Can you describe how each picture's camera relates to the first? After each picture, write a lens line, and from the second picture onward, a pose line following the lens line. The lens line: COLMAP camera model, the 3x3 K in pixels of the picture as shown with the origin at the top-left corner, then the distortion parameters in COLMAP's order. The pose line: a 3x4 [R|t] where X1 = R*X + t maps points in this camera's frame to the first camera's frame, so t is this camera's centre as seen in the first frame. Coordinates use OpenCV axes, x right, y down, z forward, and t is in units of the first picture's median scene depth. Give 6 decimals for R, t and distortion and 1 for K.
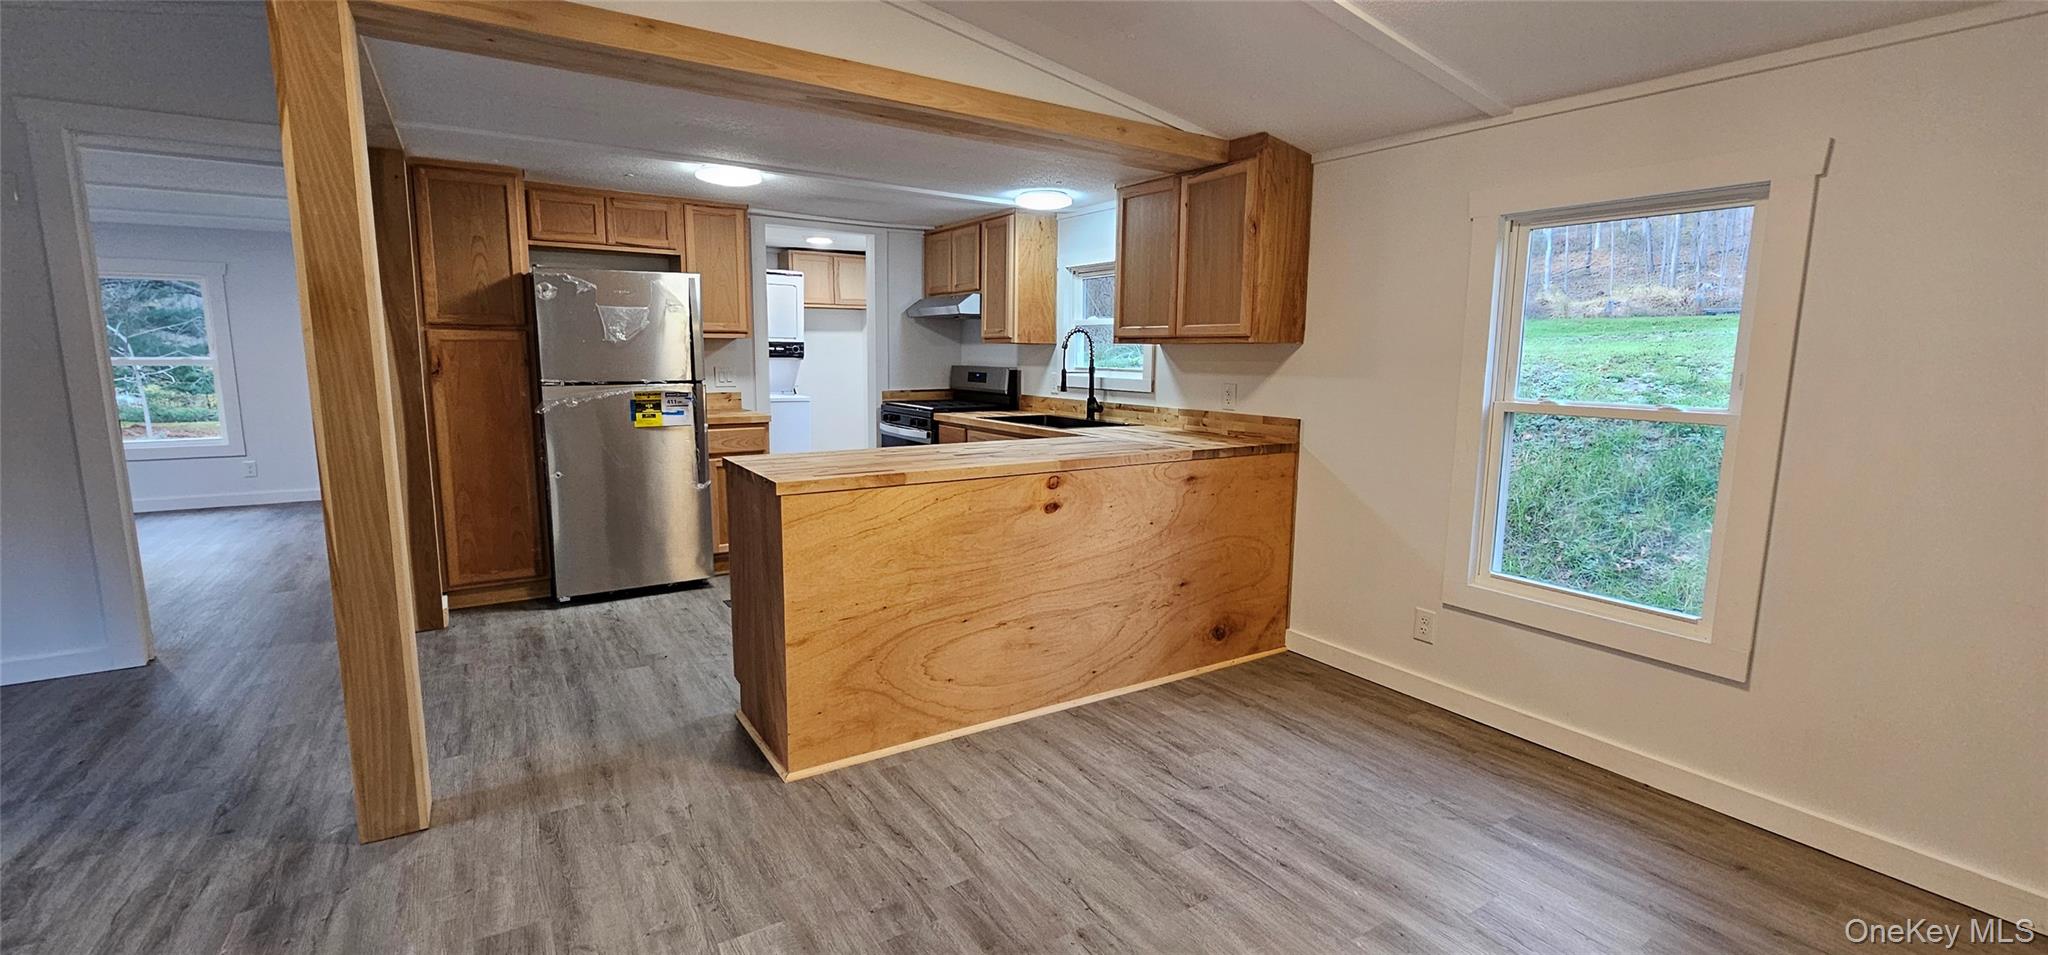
lens RADIAL K [[839.7, 0, 1014.8], [0, 839.7, 472.0], [0, 0, 1]] dist [-0.003119, 0.000194]
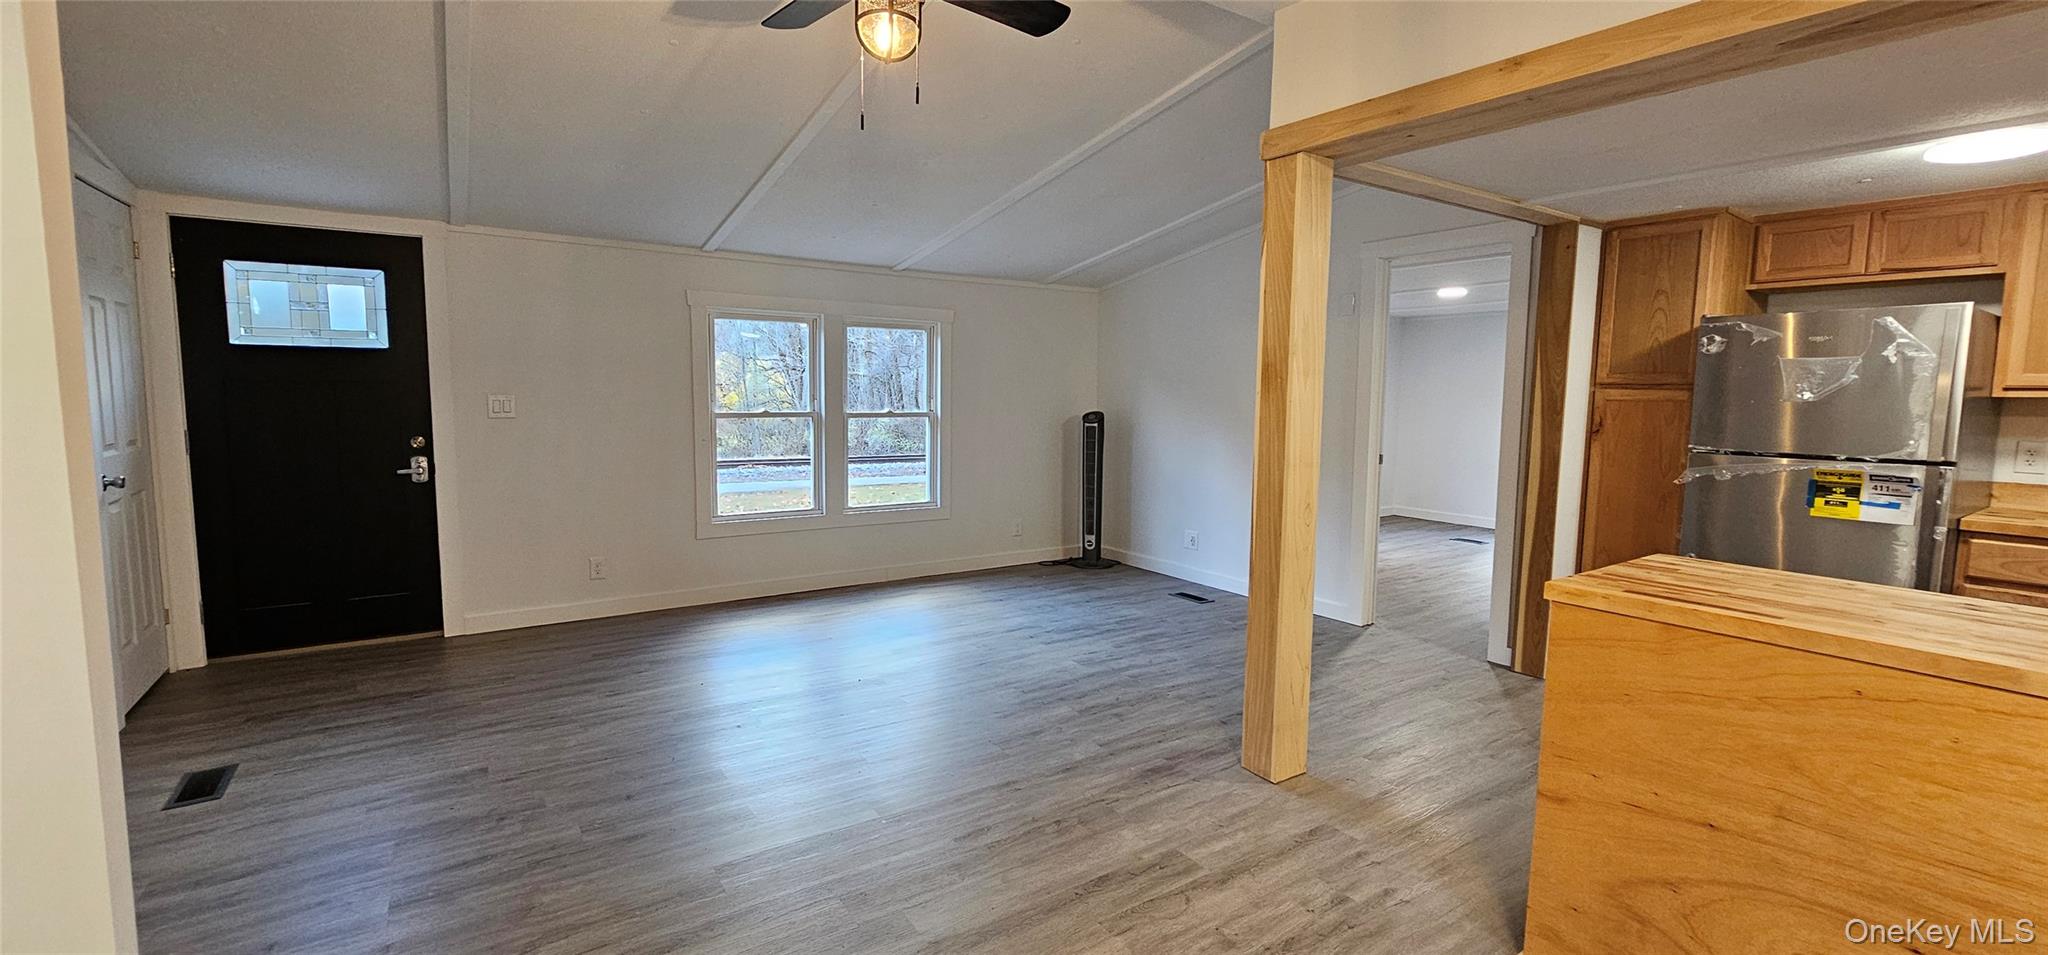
lens RADIAL K [[839.7, 0, 1017.5], [0, 839.7, 471.3], [0, 0, 1]] dist [-0.003119, 0.000194]
pose [[0.025431, 0.088194, -0.995779, 0.292318], [-0.155935, 0.984258, 0.083191, -0.047849], [0.987440, 0.153161, 0.038784, 0.284461]]
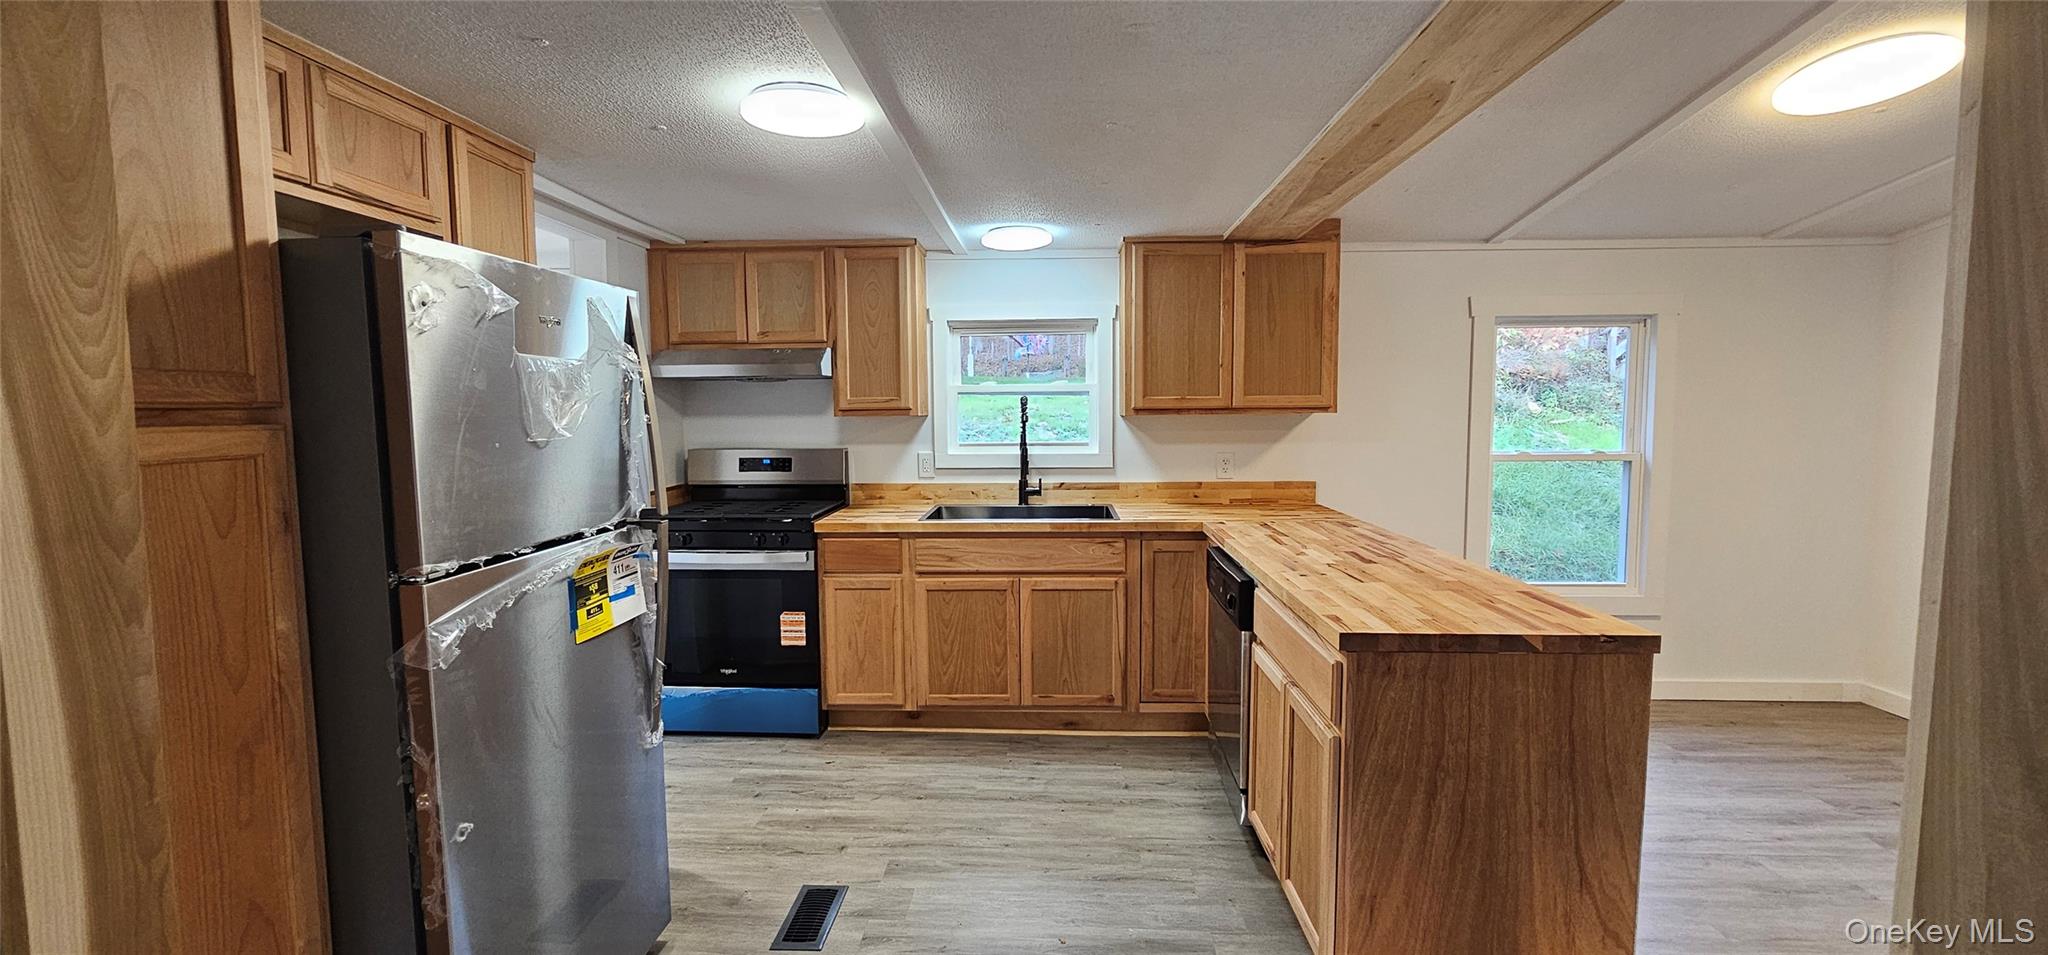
lens RADIAL K [[839.7, 0, 1013.2], [0, 839.7, 471.9], [0, 0, 1]] dist [-0.003119, 0.000194]
pose [[0.580863, -0.080602, 0.810001, -0.705389], [0.130559, 0.991428, 0.005030, -0.120507], [-0.803463, 0.102831, 0.586407, 0.618674]]
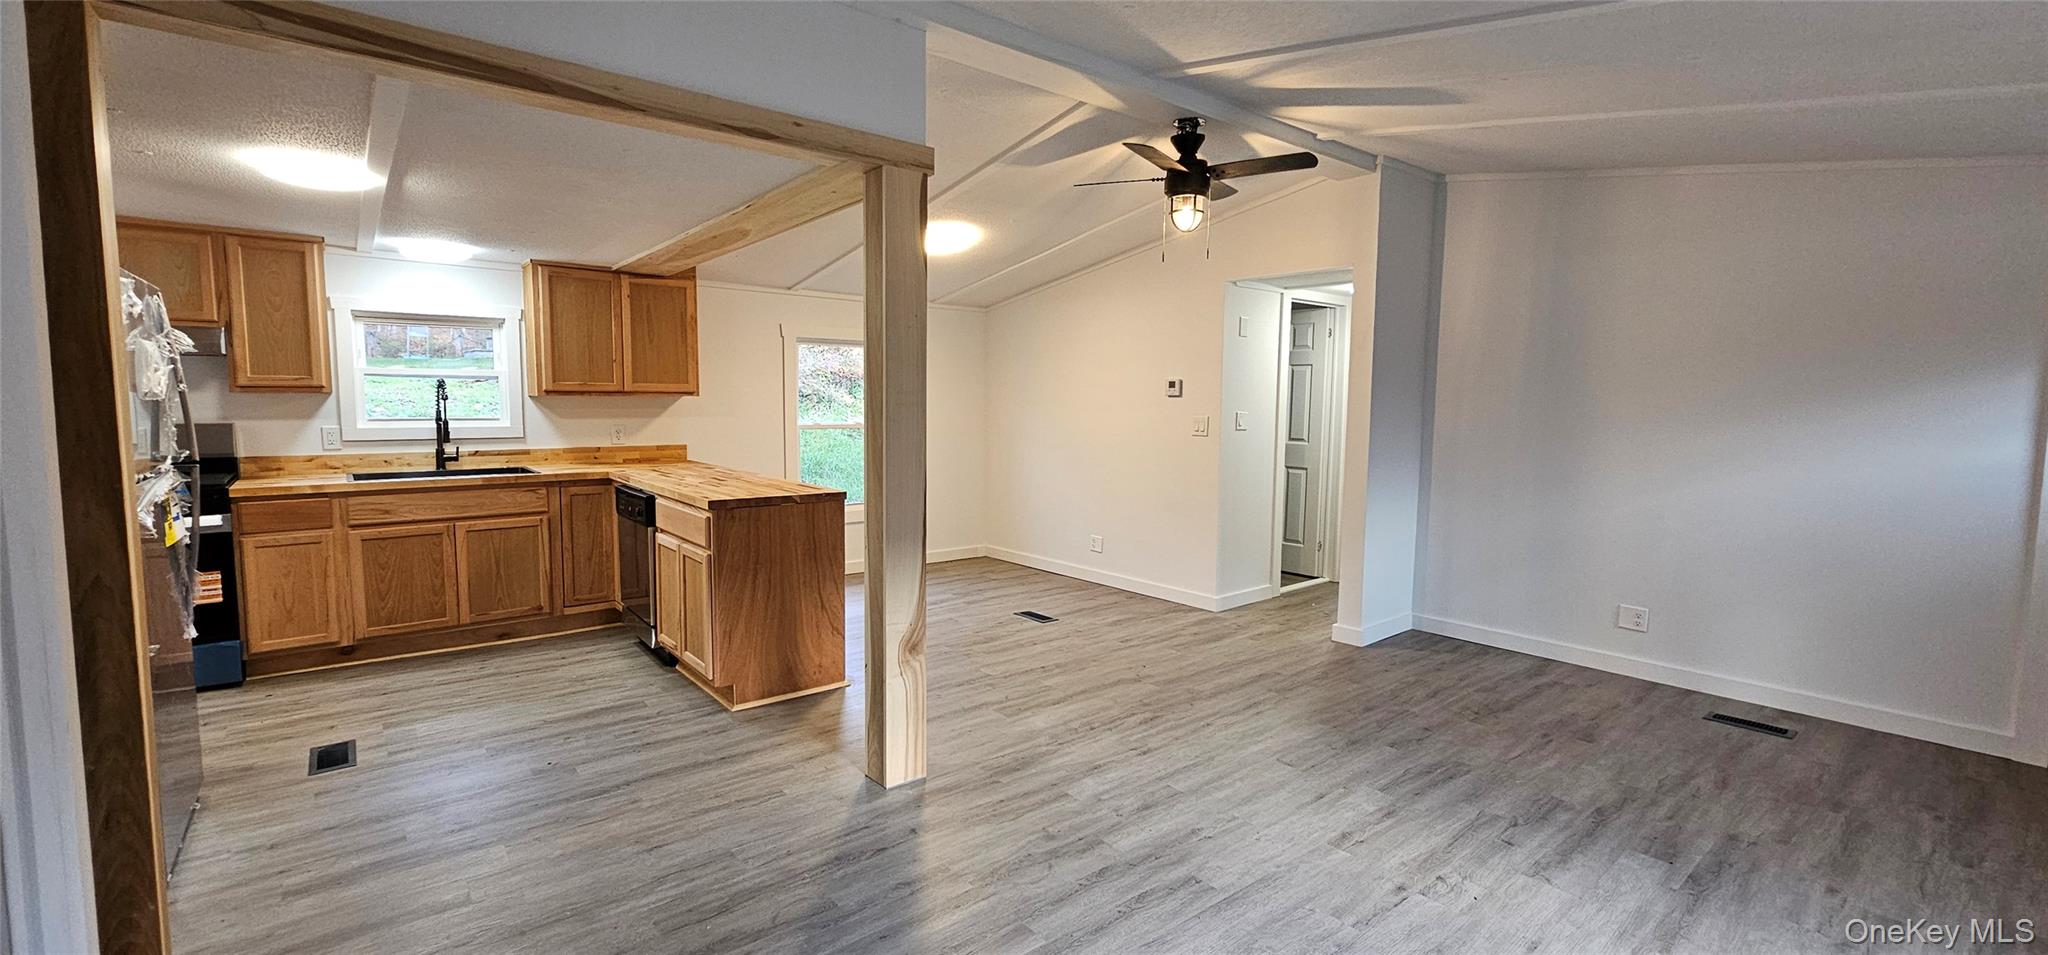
lens RADIAL K [[839.7, 0, 1020.2], [0, 839.7, 470.5], [0, 0, 1]] dist [-0.003119, 0.000194]
pose [[-0.115247, -0.098617, 0.988429, -1.166830], [0.130369, 0.984951, 0.113470, -0.101665], [-0.984745, 0.141938, -0.100656, 0.507443]]
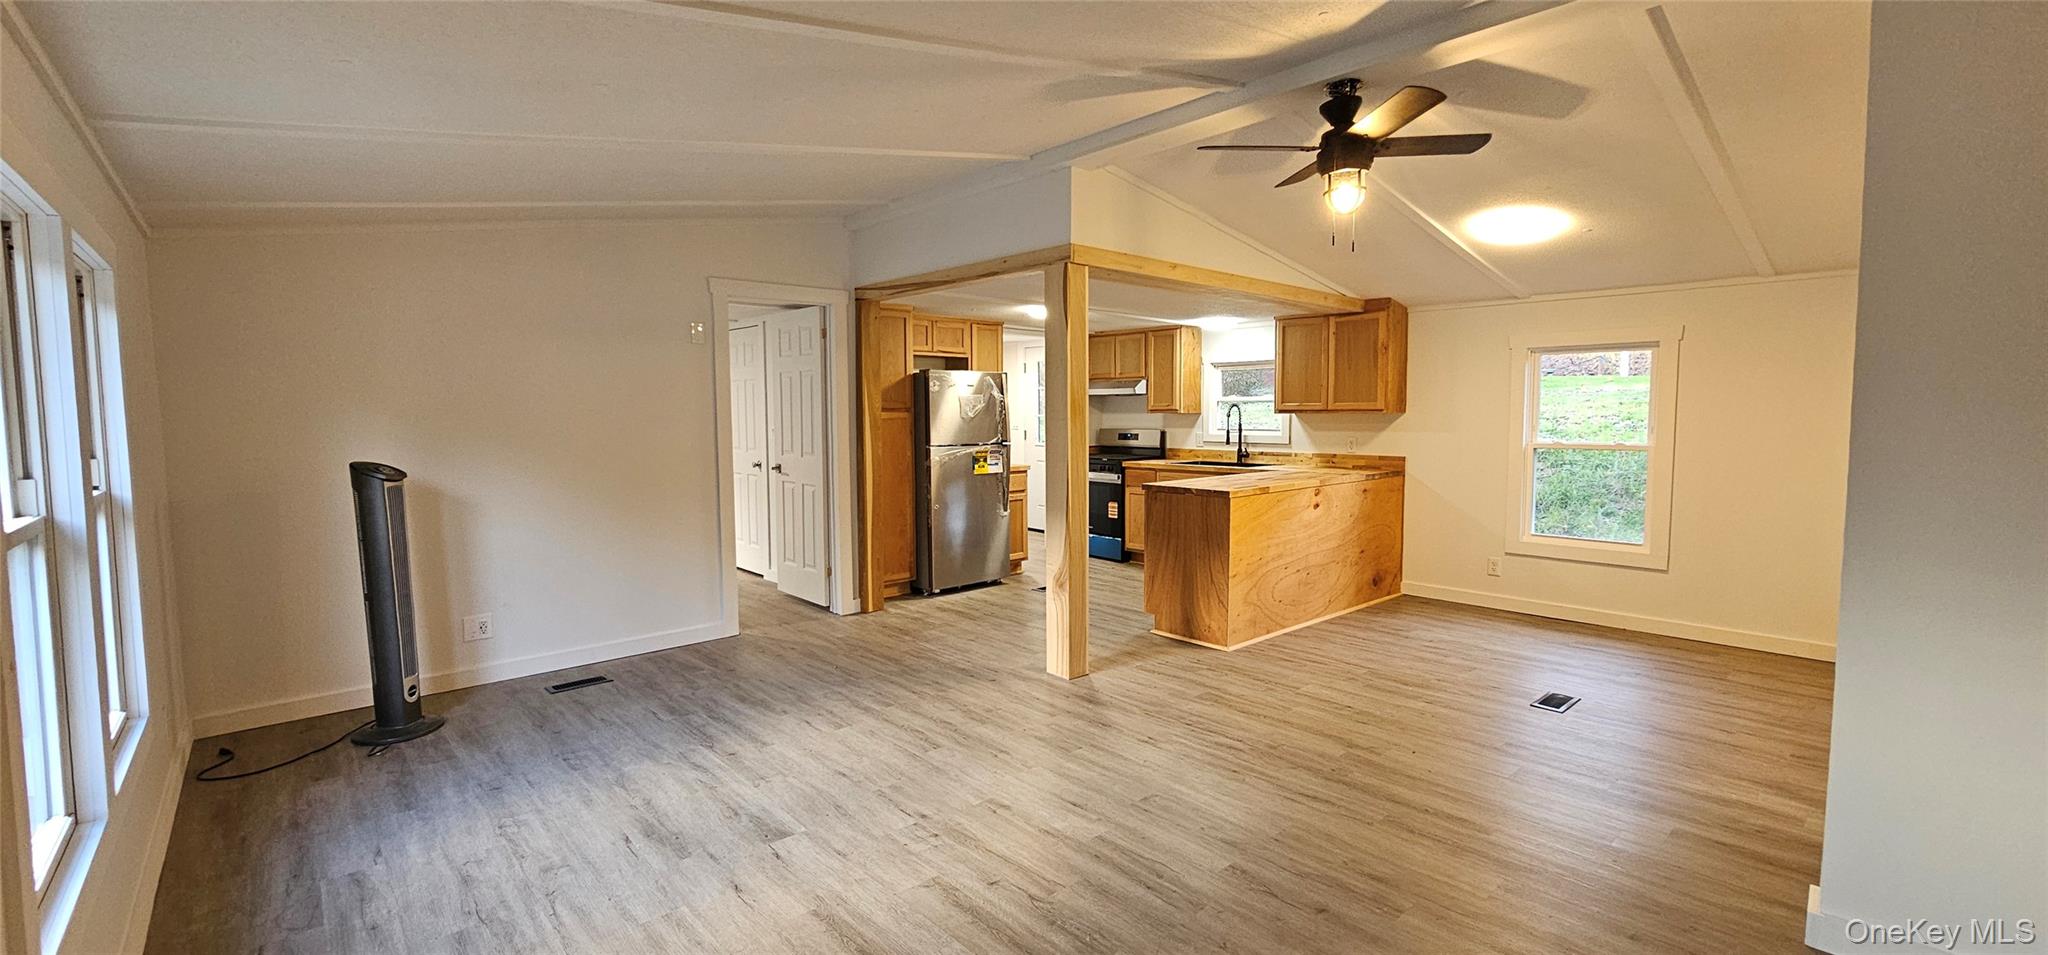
lens RADIAL K [[839.7, 0, 1011.3], [0, 839.7, 472.6], [0, 0, 1]] dist [-0.003119, 0.000194]
pose [[0.987184, -0.027902, 0.157126, -0.669623], [0.038656, 0.997083, -0.065806, 0.048121], [-0.154831, 0.071037, 0.985384, -0.522252]]
